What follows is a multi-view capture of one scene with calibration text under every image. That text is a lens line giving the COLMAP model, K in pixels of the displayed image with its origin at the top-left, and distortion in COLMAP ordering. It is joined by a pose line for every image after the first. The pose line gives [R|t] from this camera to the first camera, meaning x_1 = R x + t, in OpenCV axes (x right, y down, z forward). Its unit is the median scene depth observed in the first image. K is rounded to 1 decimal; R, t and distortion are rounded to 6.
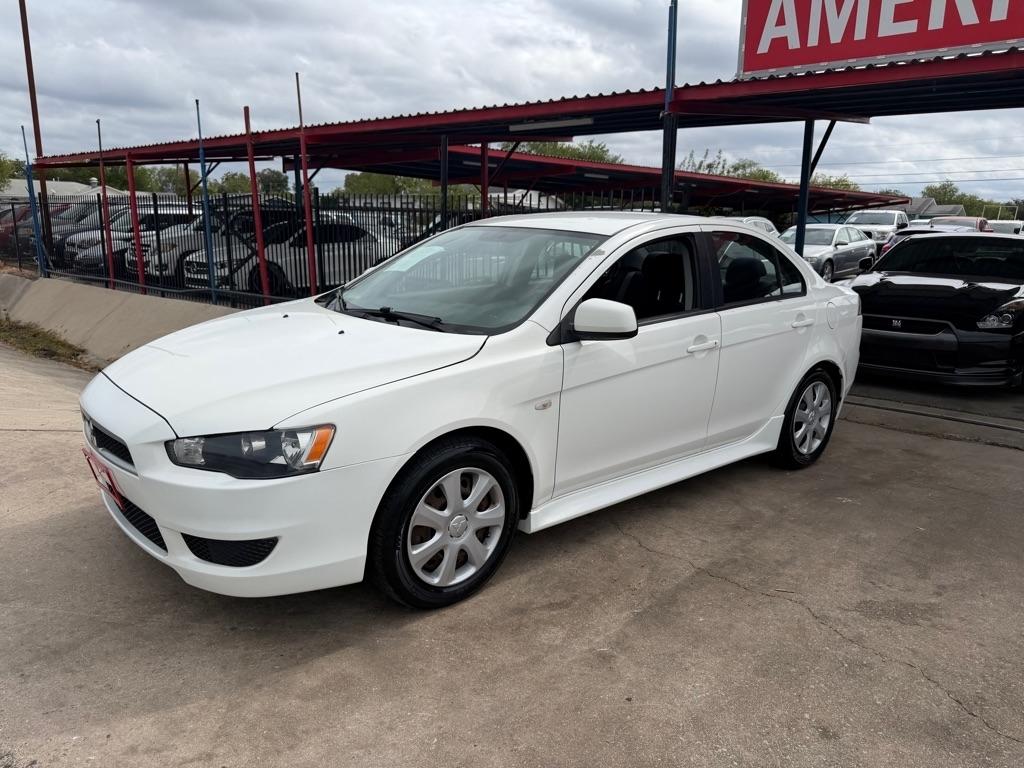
lens RADIAL K [[730.1, 0, 522.7], [0, 730.1, 383.9], [0, 0, 1]] dist [0.033838, -0.044116]
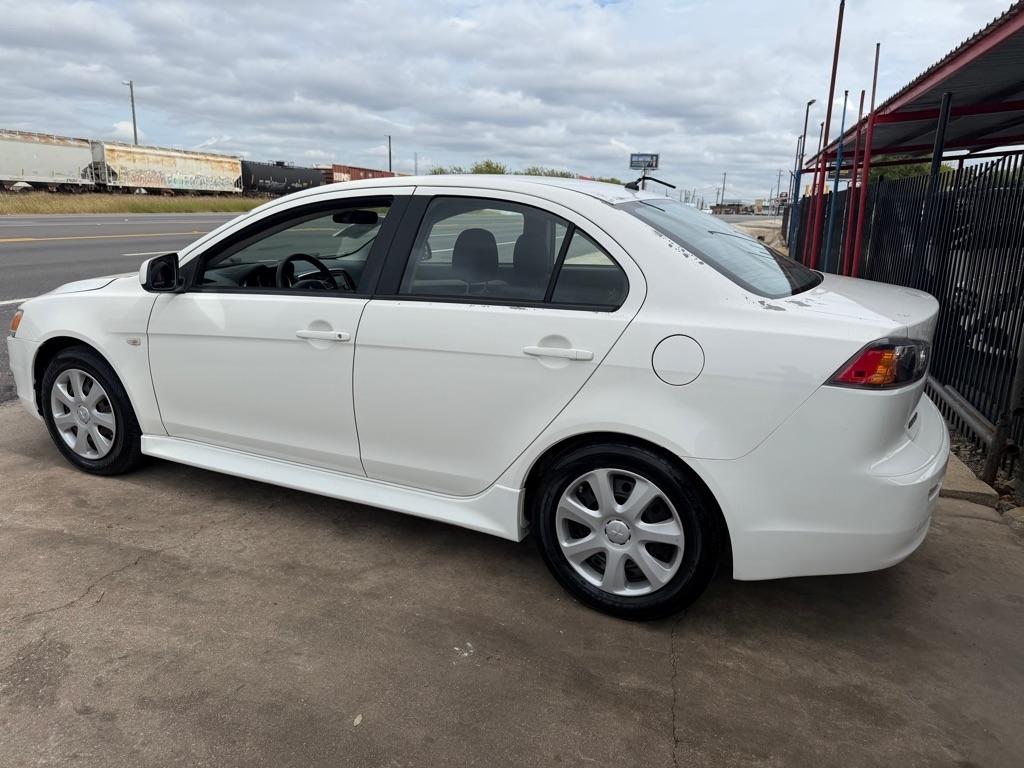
lens RADIAL K [[730.1, 0, 516.2], [0, 730.1, 380.9], [0, 0, 1]] dist [0.033838, -0.044116]
pose [[0.391284, 0.201815, -0.897868, 1.181747], [-0.215765, 0.968581, 0.123680, -0.164731], [0.894618, 0.145334, 0.422535, 0.958701]]
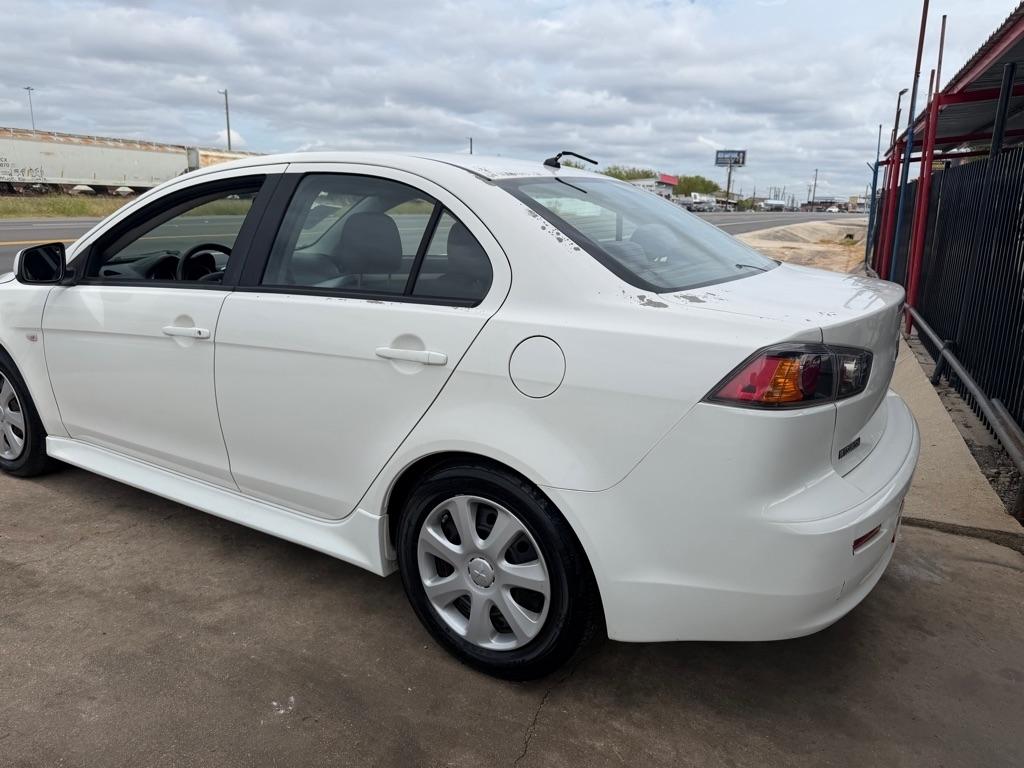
lens RADIAL K [[730.1, 0, 514.4], [0, 730.1, 378.4], [0, 0, 1]] dist [0.033838, -0.044116]
pose [[0.284643, 0.204283, -0.936615, 1.137583], [-0.217660, 0.965286, 0.144388, -0.201686], [0.933597, 0.162764, 0.319226, 1.201810]]
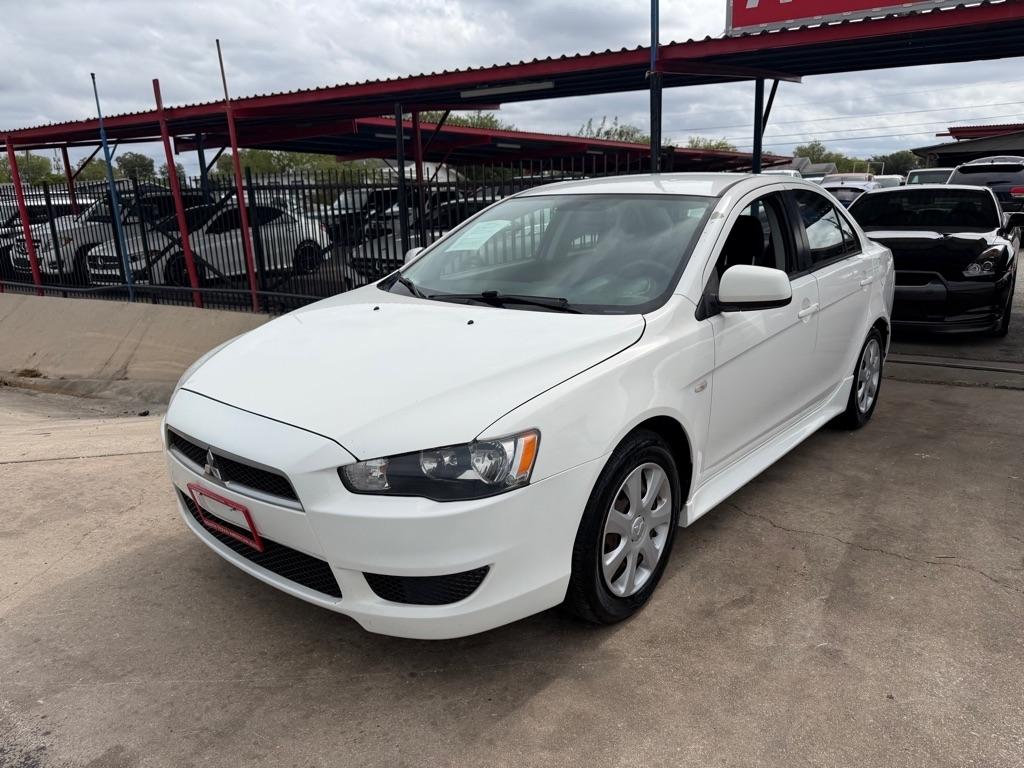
lens RADIAL K [[730.1, 0, 523.9], [0, 730.1, 387.2], [0, 0, 1]] dist [0.033838, -0.044116]
pose [[0.987273, -0.080017, 0.137438, -0.286557], [0.074695, 0.996259, 0.043460, -0.023722], [-0.140401, -0.032641, 0.989557, 0.114519]]
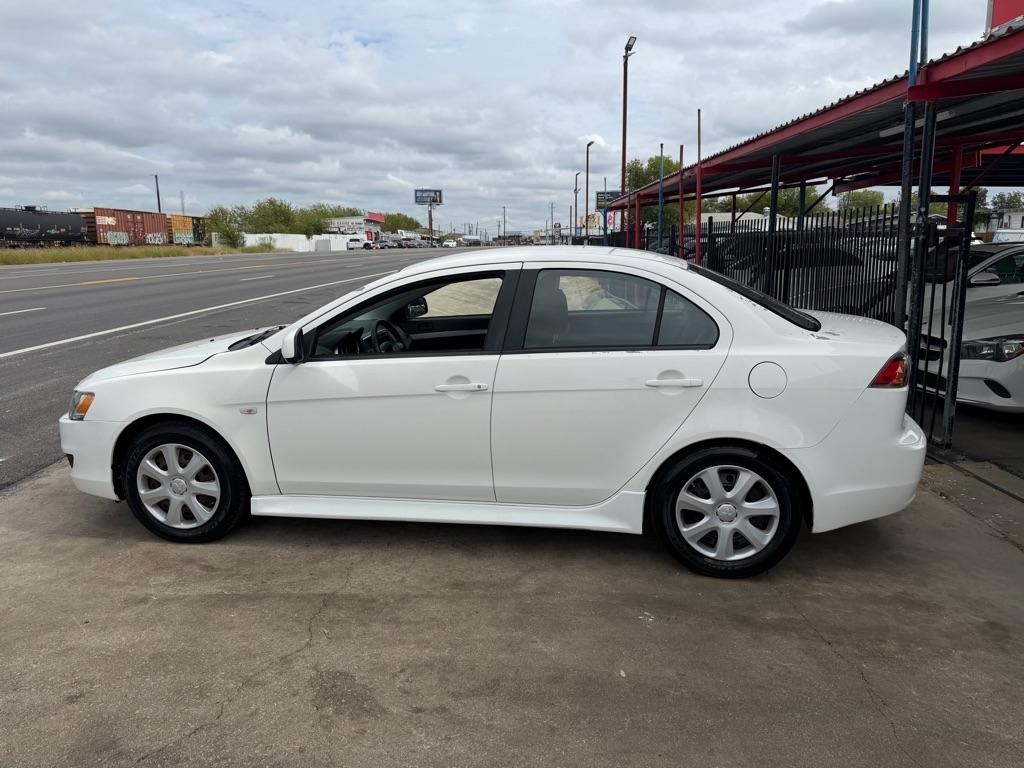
lens RADIAL K [[730.1, 0, 515.6], [0, 730.1, 376.0], [0, 0, 1]] dist [0.033838, -0.044116]
pose [[0.635719, 0.110114, -0.764027, 1.142865], [-0.140035, 0.989802, 0.026135, -0.113748], [0.759113, 0.090376, 0.644655, 0.485337]]
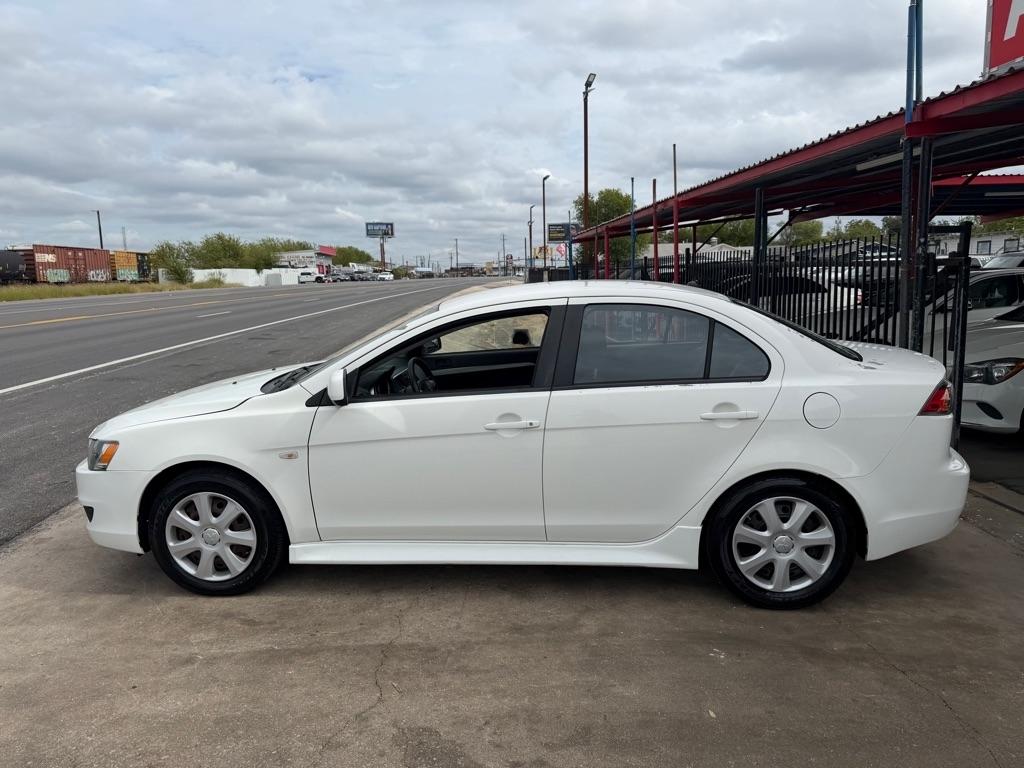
lens RADIAL K [[730.1, 0, 516.3], [0, 730.1, 381.6], [0, 0, 1]] dist [0.033838, -0.044116]
pose [[0.685753, 0.068497, -0.724604, 1.038399], [-0.116509, 0.993054, -0.016389, -0.103860], [0.718448, 0.095662, 0.688971, 0.389217]]
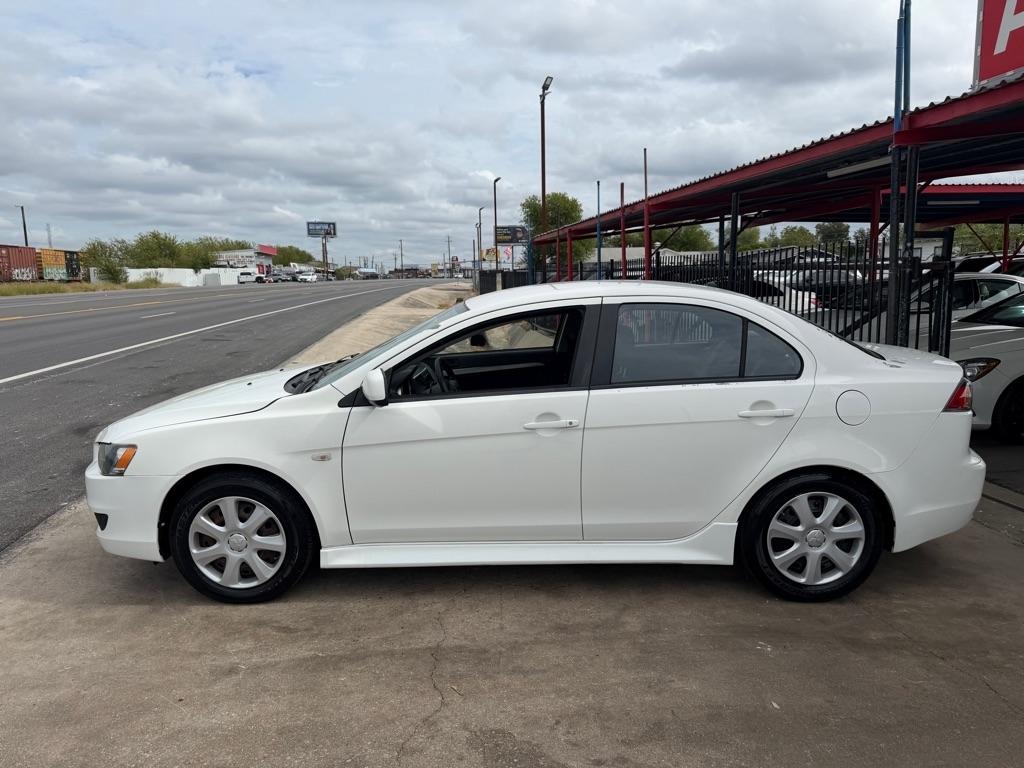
lens RADIAL K [[730.1, 0, 516.1], [0, 730.1, 383.2], [0, 0, 1]] dist [0.033838, -0.044116]
pose [[0.739537, 0.065150, -0.669956, 0.937833], [-0.111045, 0.993476, -0.025967, -0.084060], [0.663893, 0.093599, 0.741947, 0.296271]]
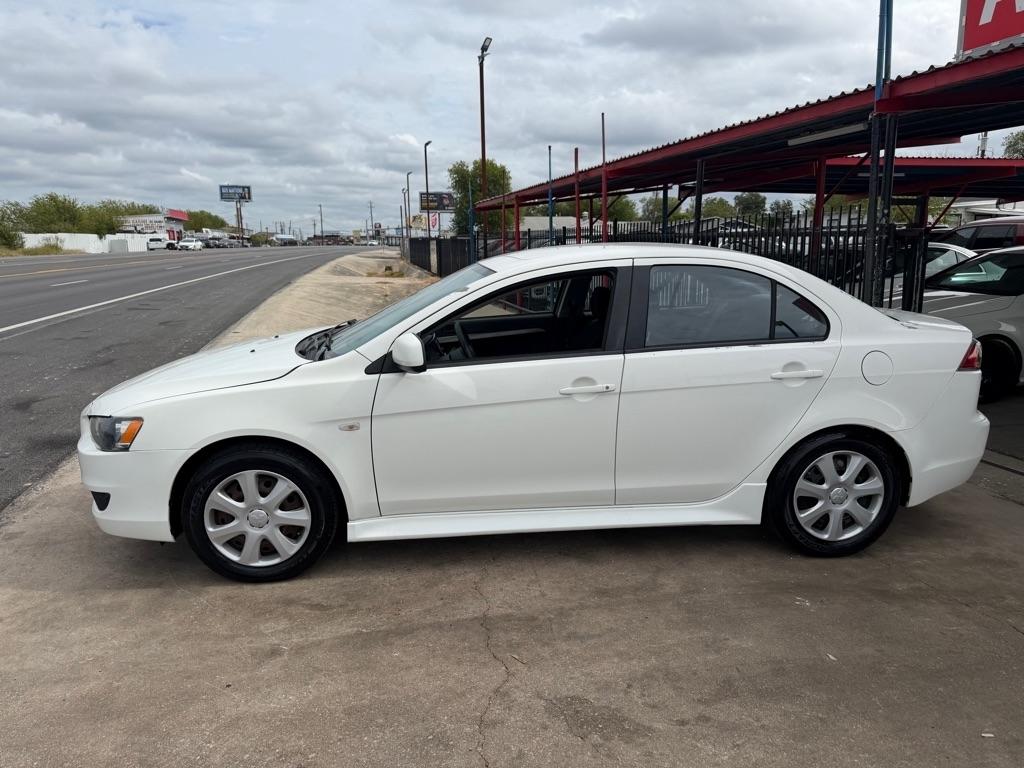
lens RADIAL K [[730.1, 0, 520.9], [0, 730.1, 386.1], [0, 0, 1]] dist [0.033838, -0.044116]
pose [[0.808106, 0.084425, -0.582955, 0.800218], [-0.098386, 0.995118, 0.007730, -0.060621], [0.580762, 0.051108, 0.812468, 0.221918]]
